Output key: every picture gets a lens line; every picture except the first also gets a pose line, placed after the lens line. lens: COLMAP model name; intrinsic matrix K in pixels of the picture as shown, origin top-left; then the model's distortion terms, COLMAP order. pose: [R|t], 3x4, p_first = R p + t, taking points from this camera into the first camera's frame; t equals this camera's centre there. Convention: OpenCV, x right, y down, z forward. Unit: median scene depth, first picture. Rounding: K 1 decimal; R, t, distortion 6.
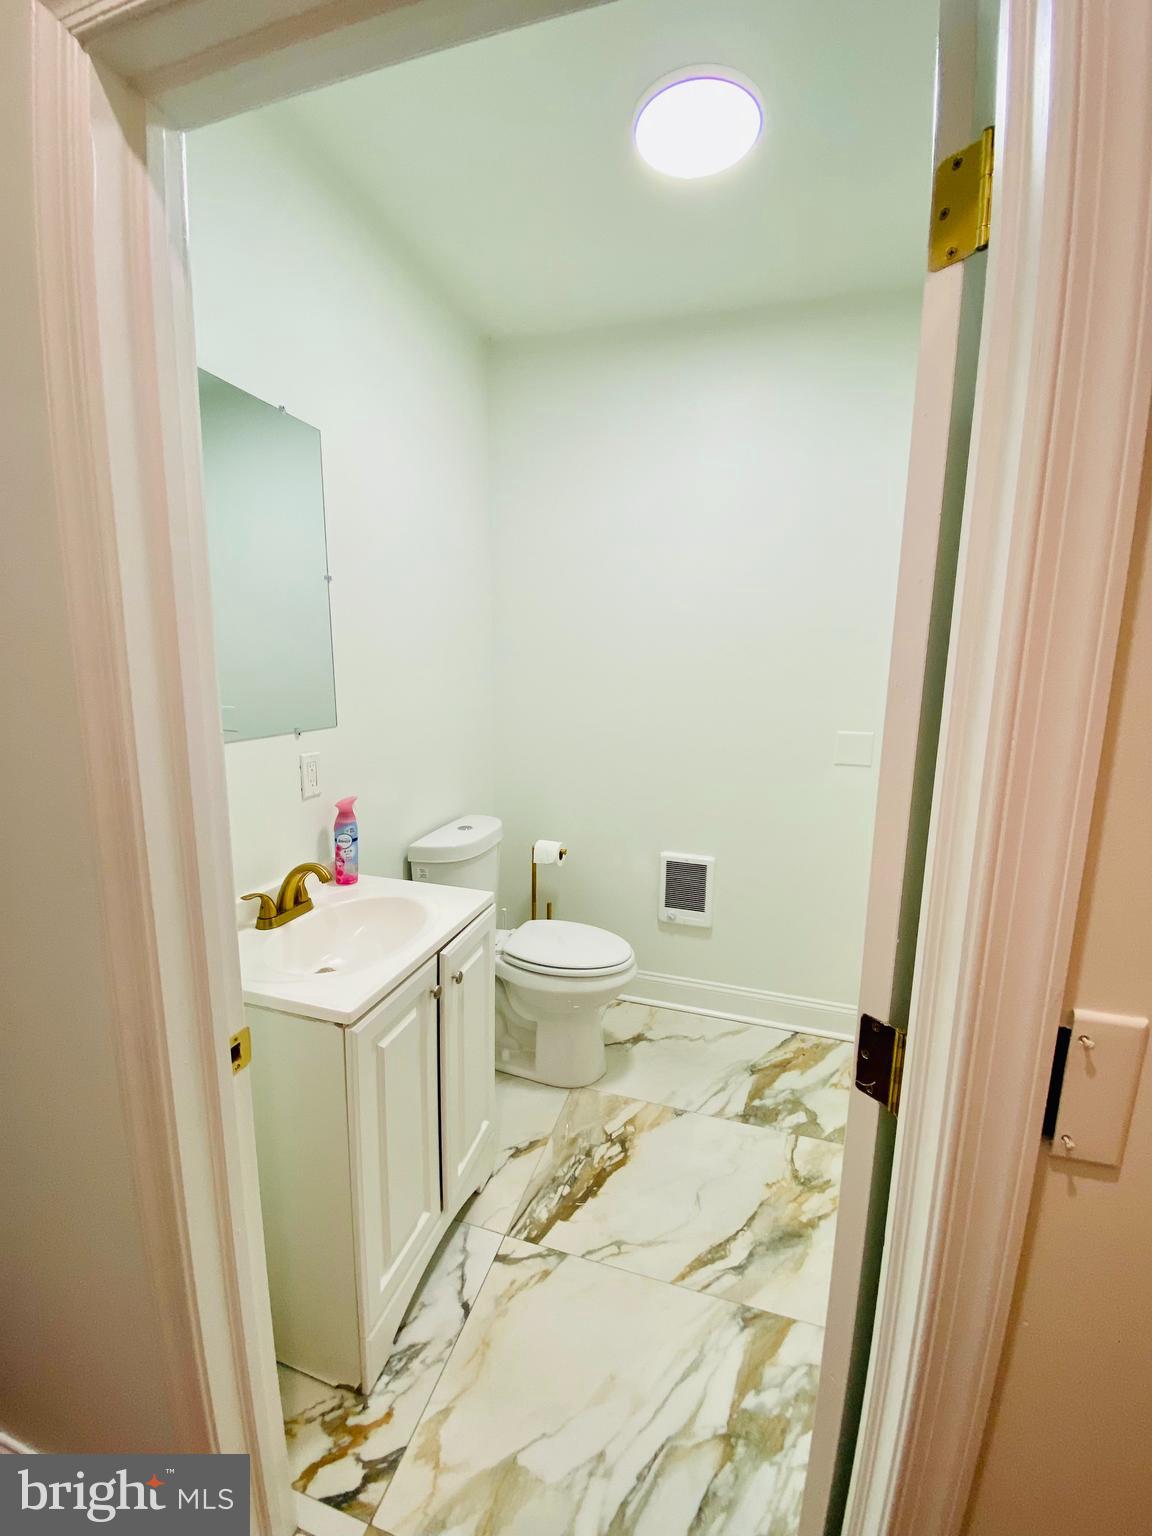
lens RADIAL K [[615.8, 0, 577.5], [0, 615.8, 756.1], [0, 0, 1]] dist [-0.024172, -0.003936]
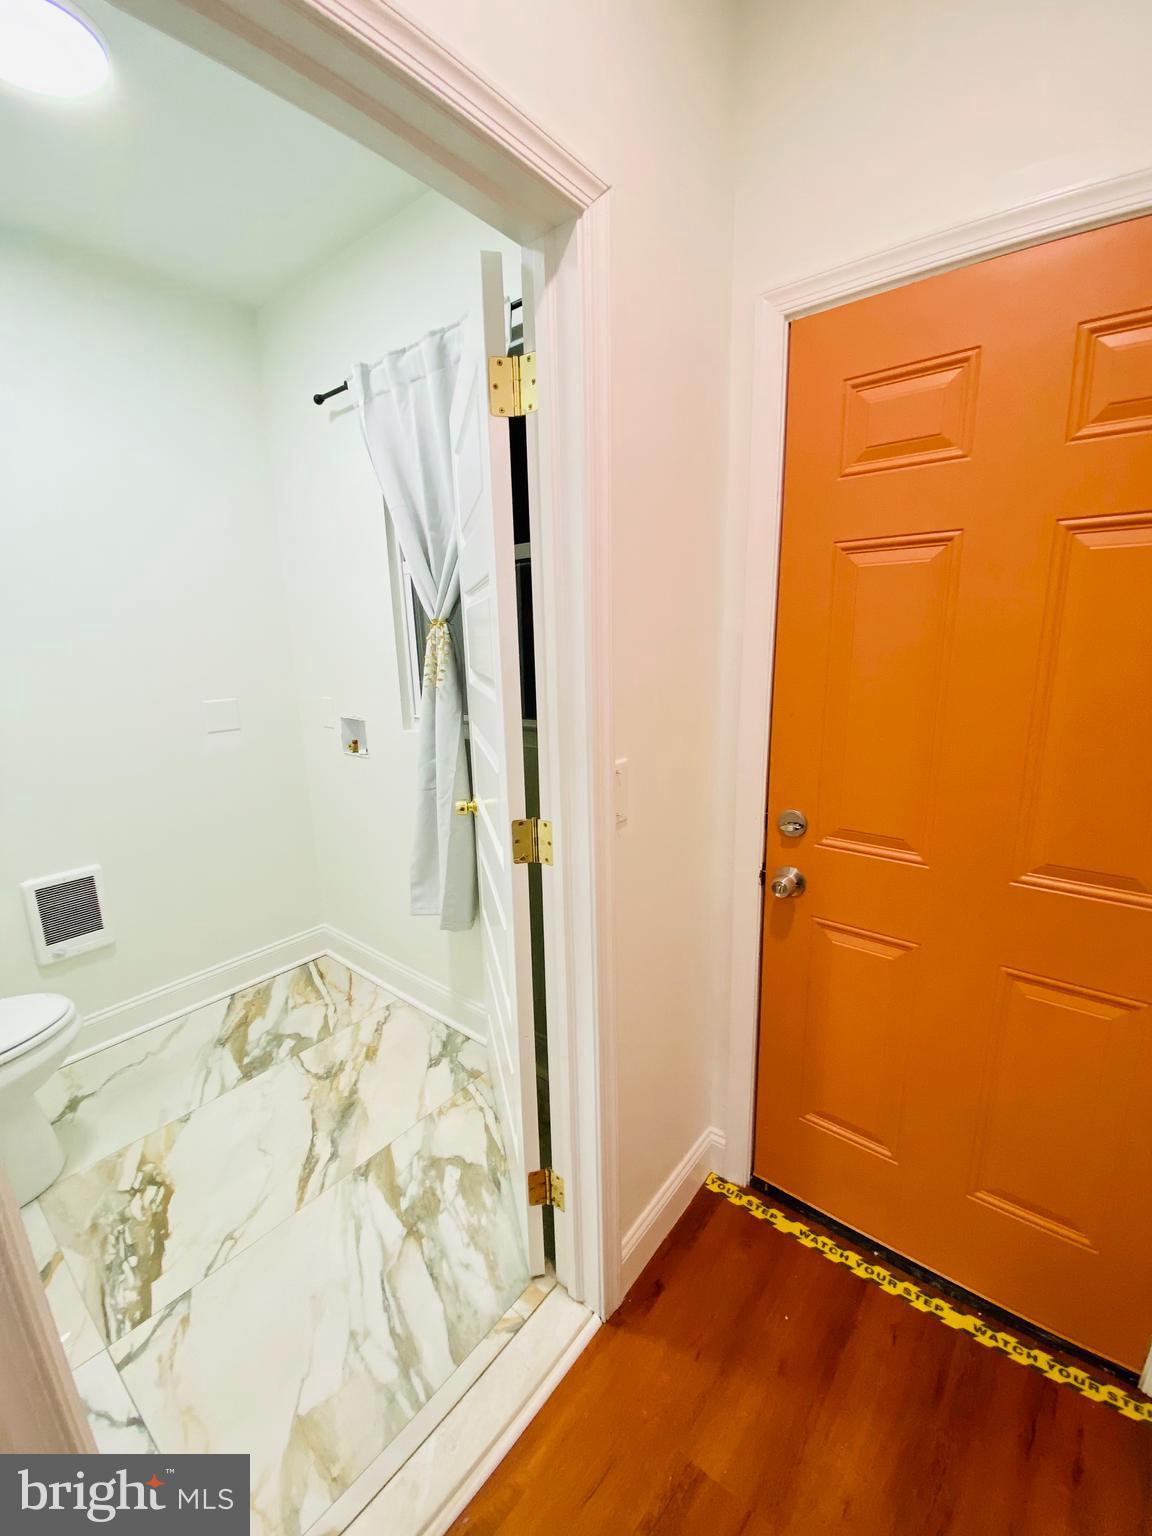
lens RADIAL K [[615.8, 0, 567.6], [0, 615.8, 761.9], [0, 0, 1]] dist [-0.024172, -0.003936]
pose [[0.387756, -0.221744, 0.894692, -0.359617], [0.176540, 0.970530, 0.164028, -0.001397], [-0.904698, 0.094346, 0.415476, 0.024871]]
